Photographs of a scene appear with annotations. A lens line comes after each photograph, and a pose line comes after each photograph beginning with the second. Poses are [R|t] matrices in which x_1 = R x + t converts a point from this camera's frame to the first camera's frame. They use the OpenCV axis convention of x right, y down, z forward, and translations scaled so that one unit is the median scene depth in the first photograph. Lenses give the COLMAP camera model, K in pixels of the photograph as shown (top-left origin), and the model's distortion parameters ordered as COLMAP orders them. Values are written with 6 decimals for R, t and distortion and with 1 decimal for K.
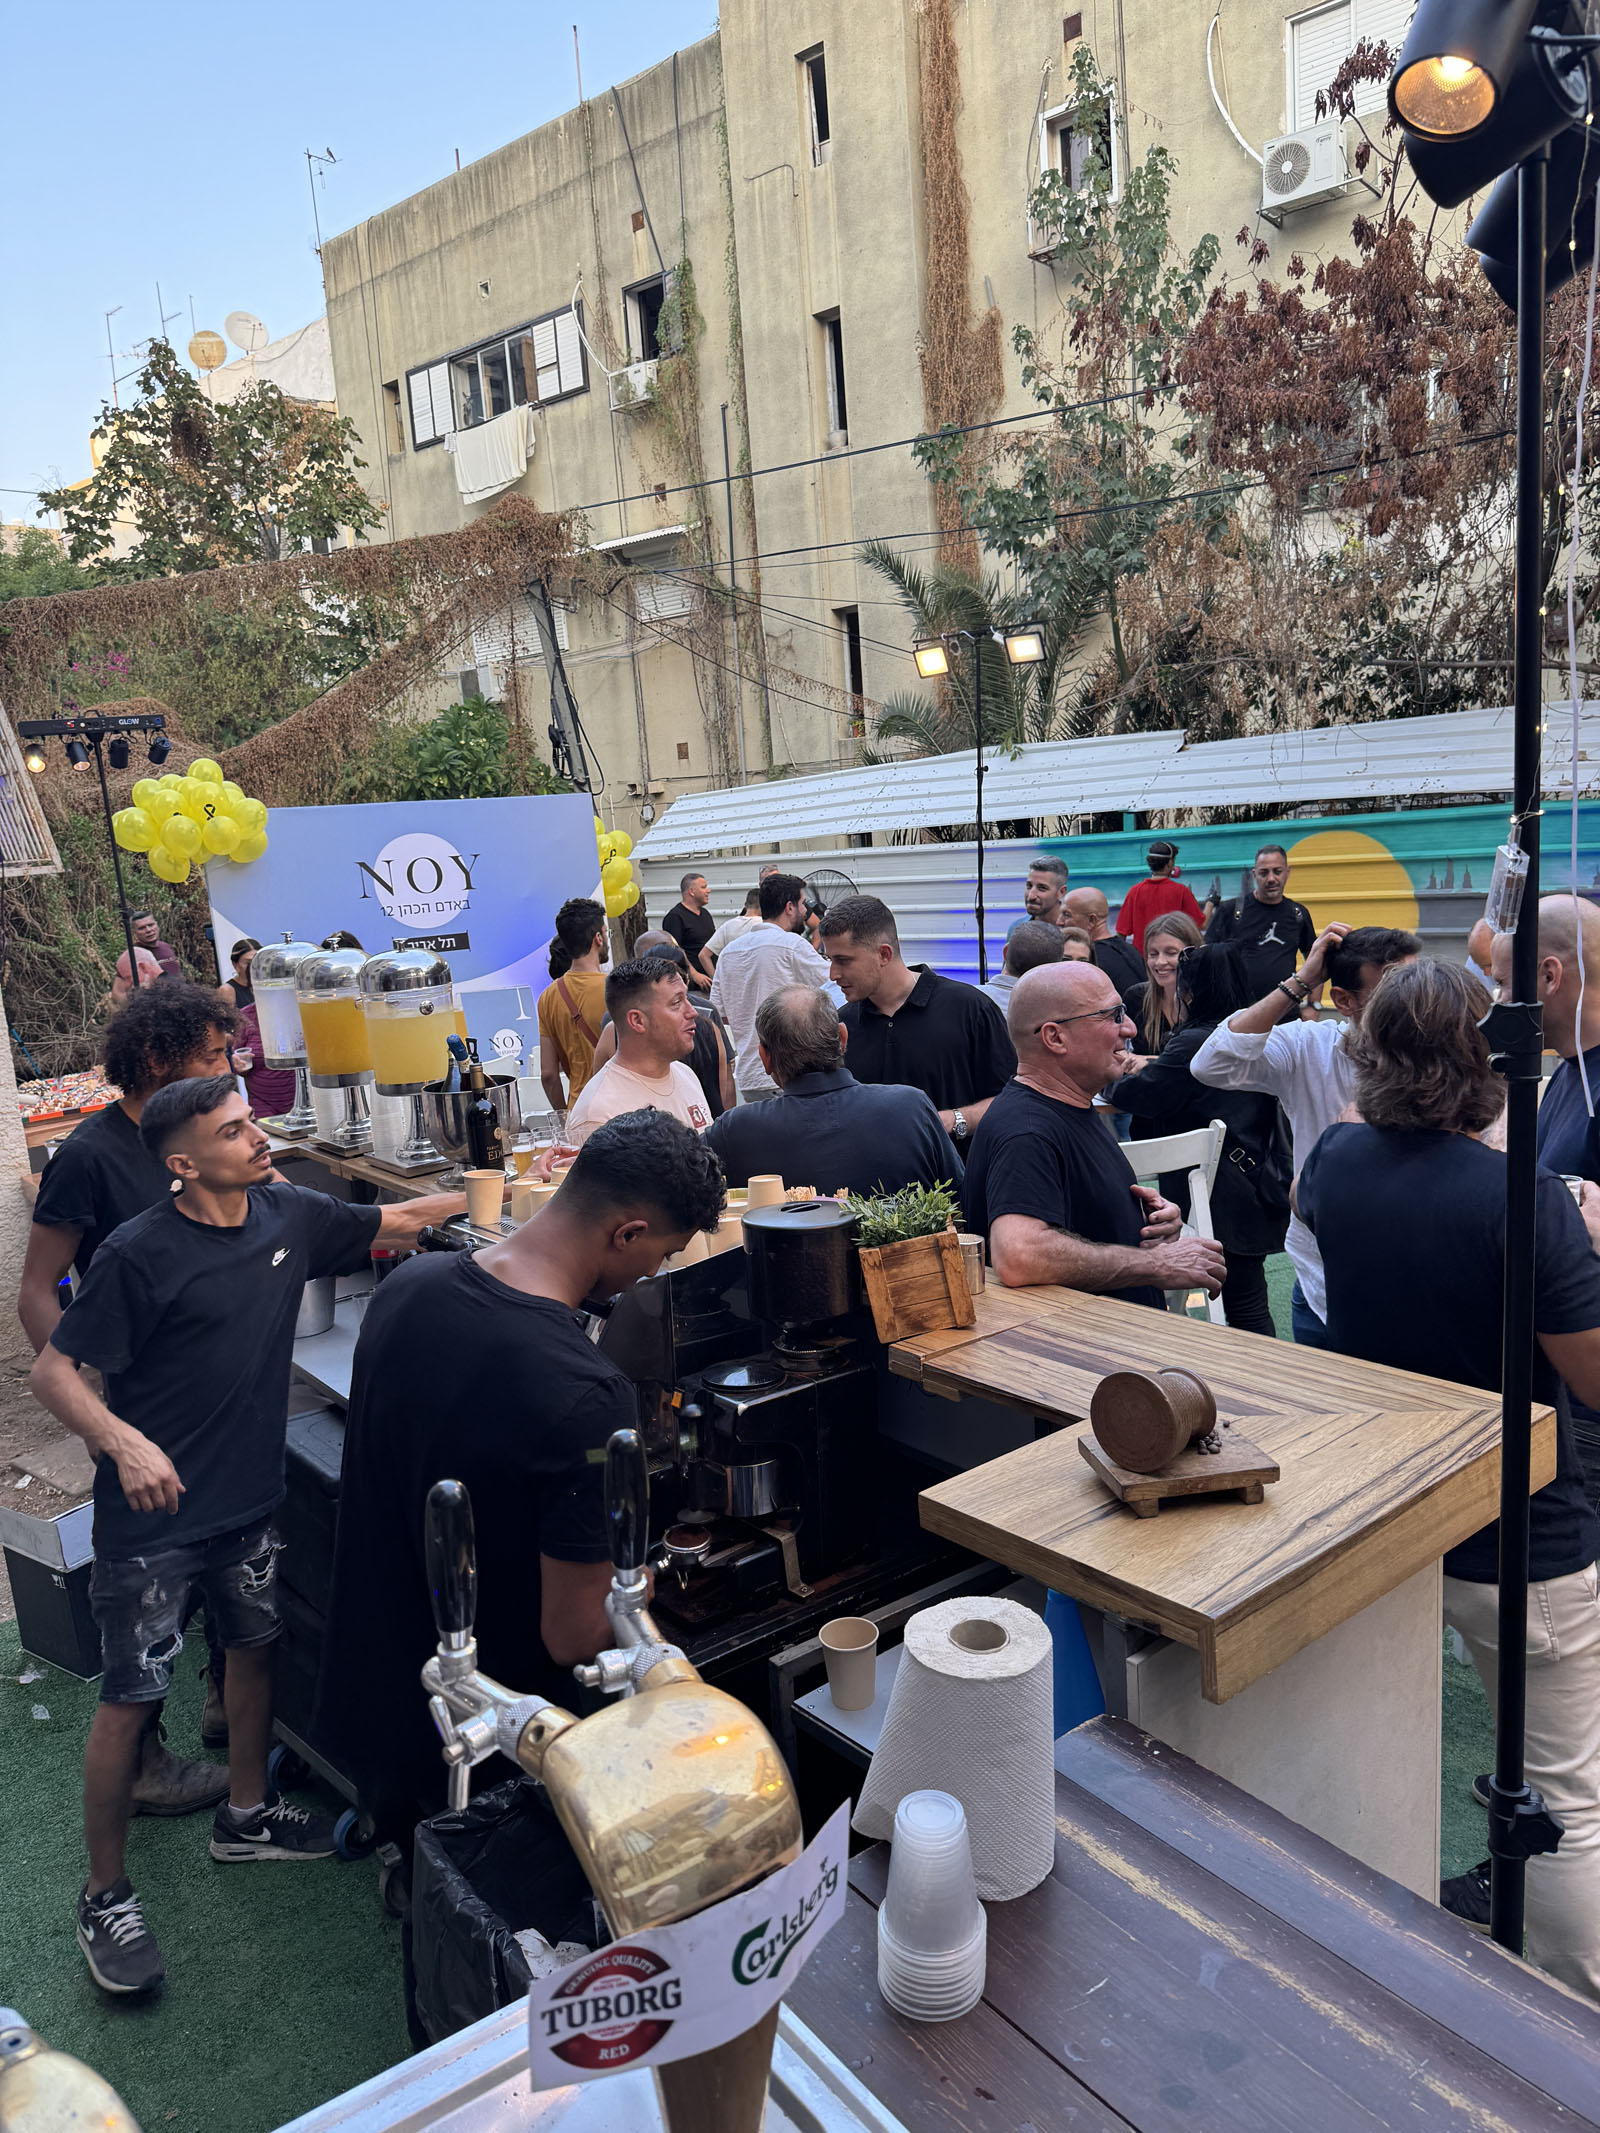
lens RADIAL K [[1489.9, 0, 773.9], [0, 1489.9, 1076.6], [0, 0, 1]] dist [-0.005052, -0.010445]
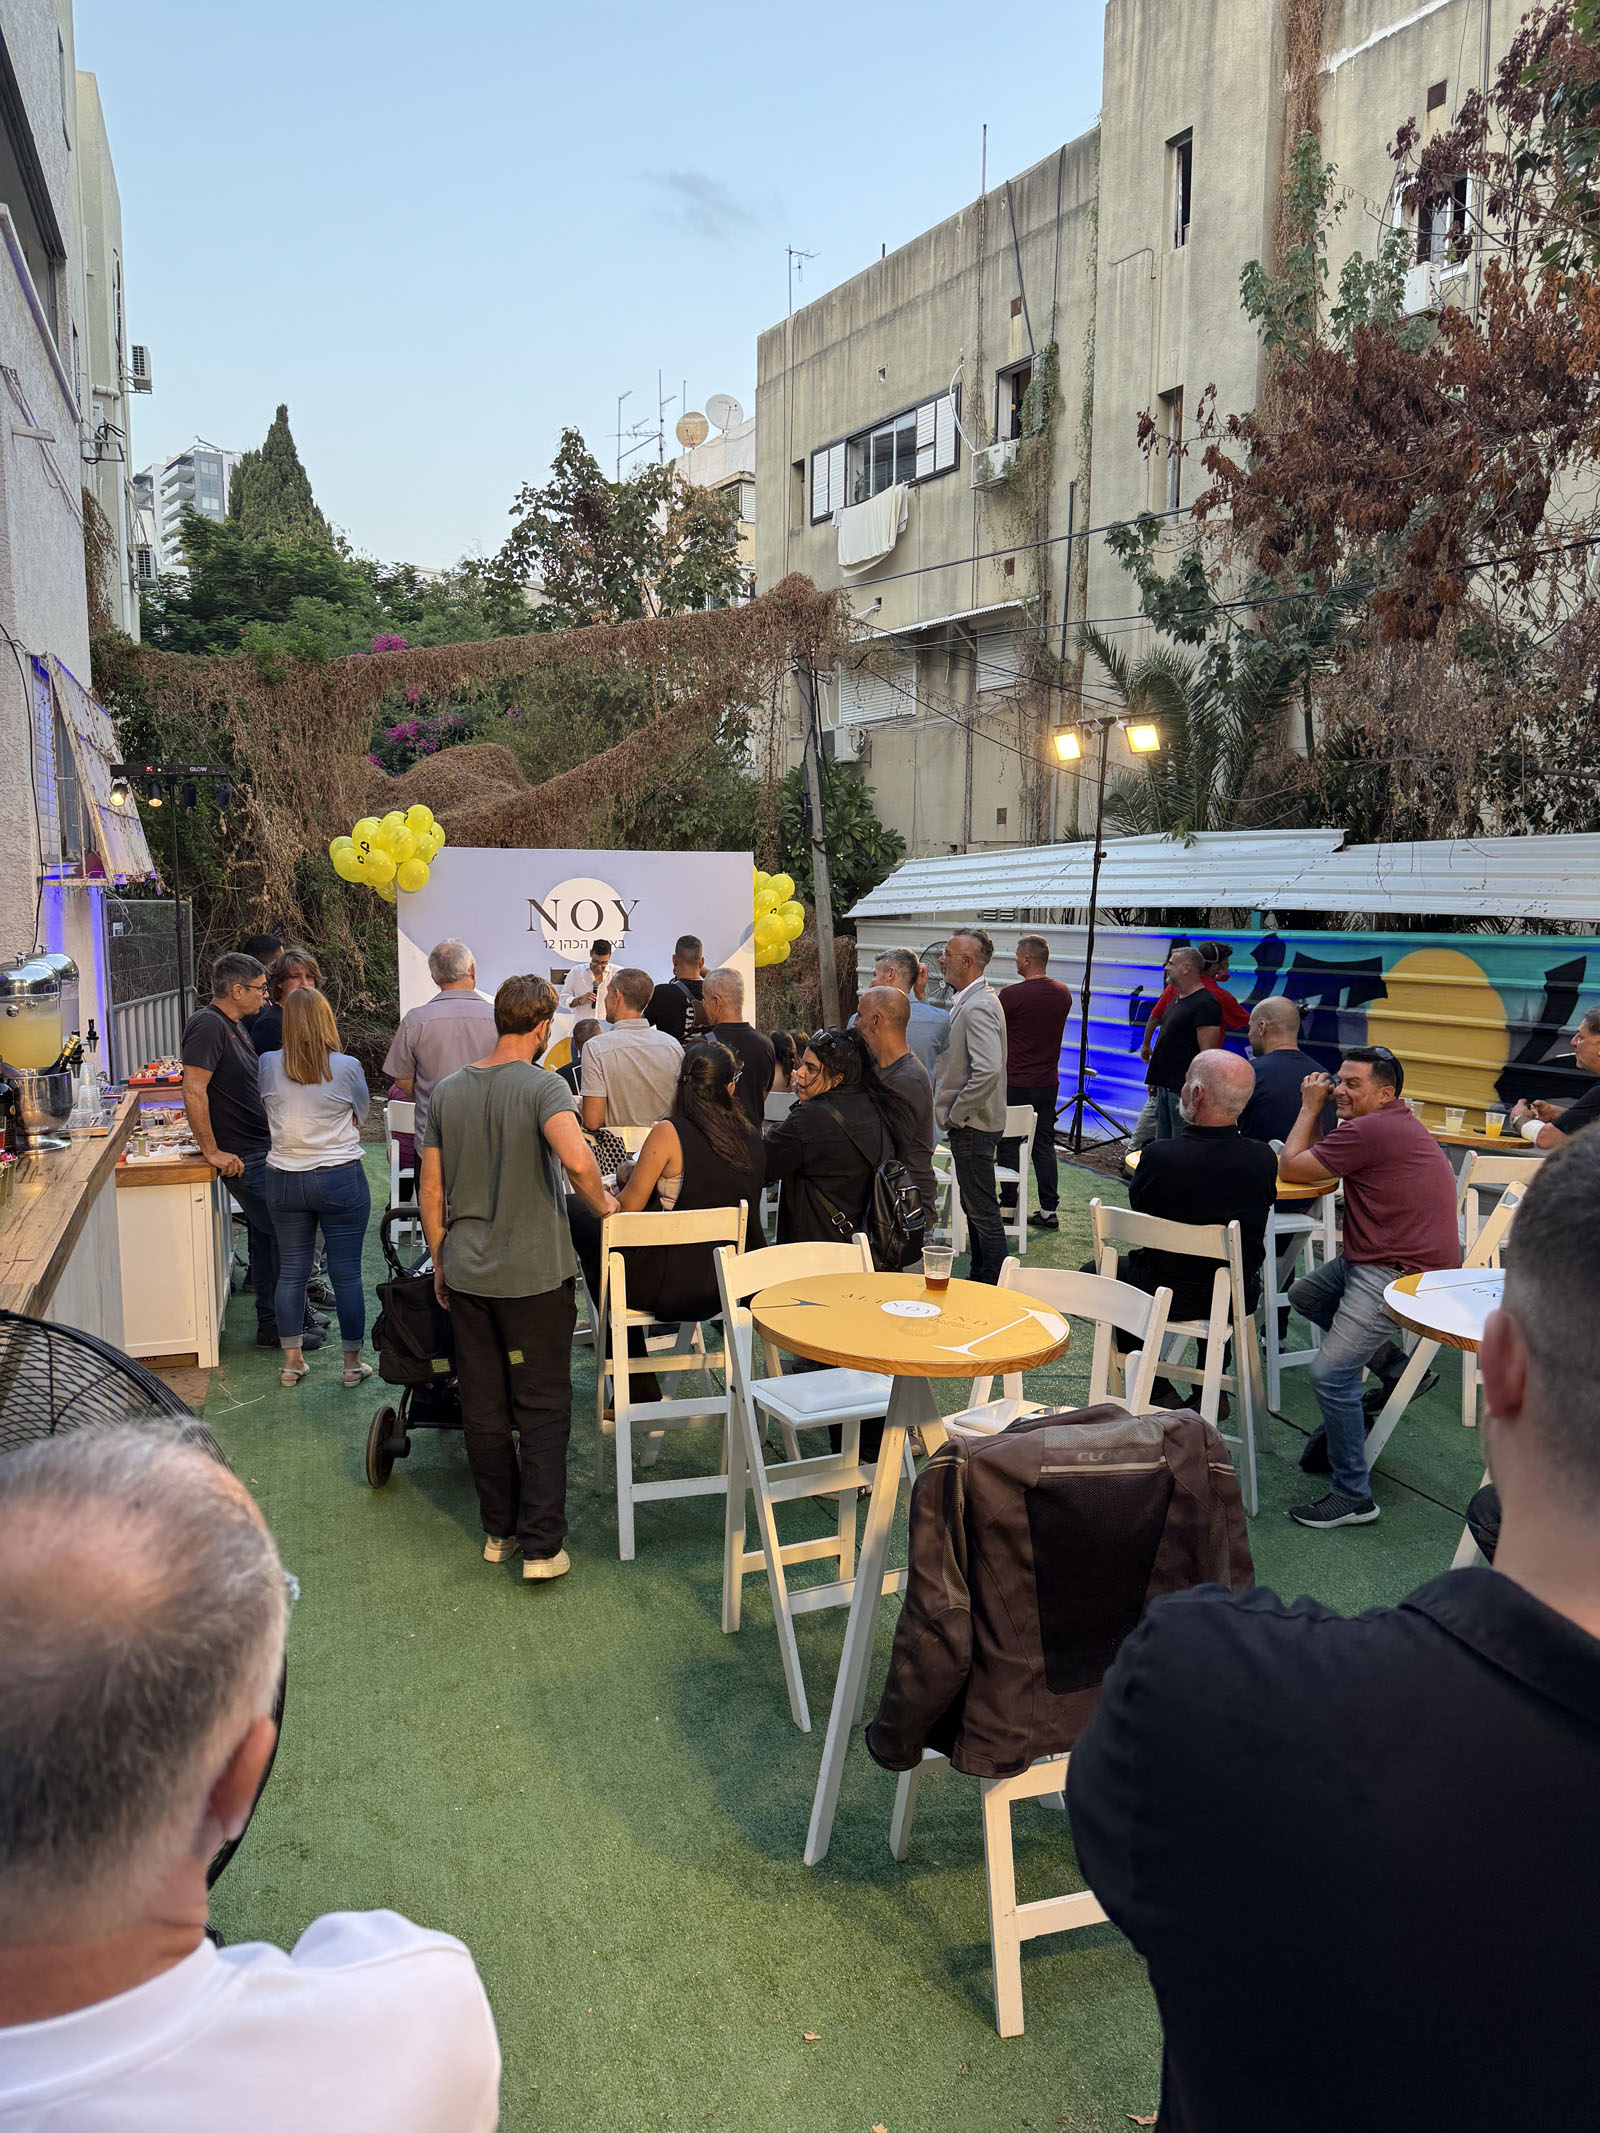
lens RADIAL K [[1456.1, 0, 790.8], [0, 1456.1, 1083.4], [0, 0, 1]] dist [0.021708, -0.043982]
pose [[0.947203, 0.115782, -0.298999, 0.128503], [-0.123382, 0.992337, -0.006600, -0.010703], [0.295944, 0.043142, 0.954231, 0.002052]]
